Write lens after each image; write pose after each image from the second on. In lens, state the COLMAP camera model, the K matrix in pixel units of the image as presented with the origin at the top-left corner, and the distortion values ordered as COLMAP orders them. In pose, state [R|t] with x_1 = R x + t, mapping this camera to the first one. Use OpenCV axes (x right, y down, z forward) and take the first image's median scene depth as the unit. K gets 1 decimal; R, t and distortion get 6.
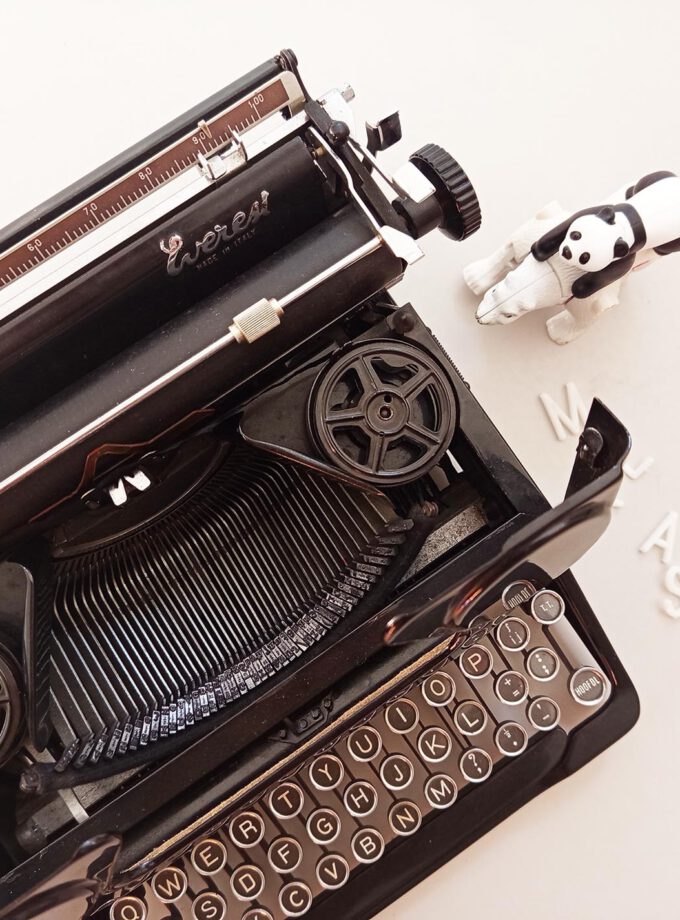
lens RADIAL K [[846.1, 0, 334.1], [0, 846.1, 455.1], [0, 0, 1]] dist [-0.010694, 0.000000]
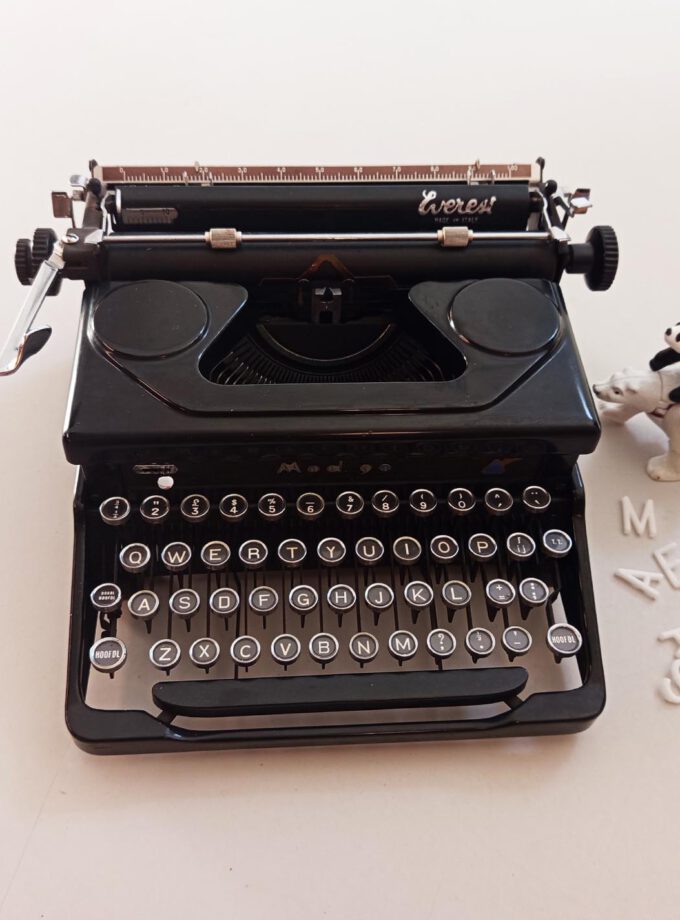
lens RADIAL K [[909.4, 0, 341.1], [0, 909.4, 464.2], [0, 0, 1]] dist [0.055156, 0.000000]
pose [[0.859928, 0.394988, -0.323277, 0.382829], [-0.508541, 0.717249, -0.476382, 0.917101], [0.043705, 0.574054, 0.817650, -0.144723]]
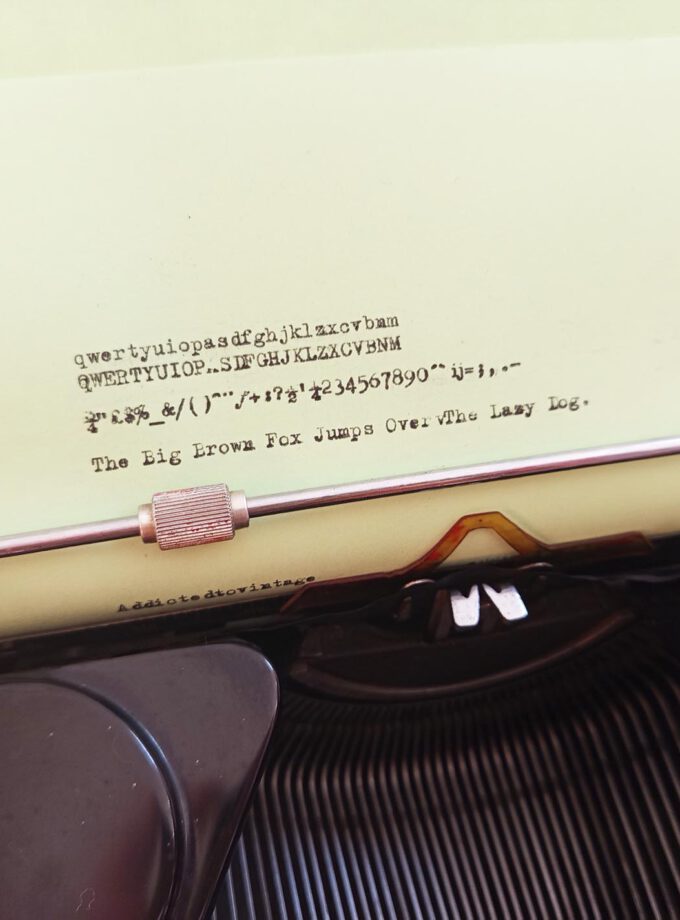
lens RADIAL K [[909.4, 0, 338.1], [0, 909.4, 460.5], [0, 0, 1]] dist [0.055156, 0.000000]
pose [[0.910620, 0.383542, -0.153839, -0.245663], [-0.412603, 0.864579, -0.286812, 0.149296], [0.023001, 0.324651, 0.945554, 0.357229]]
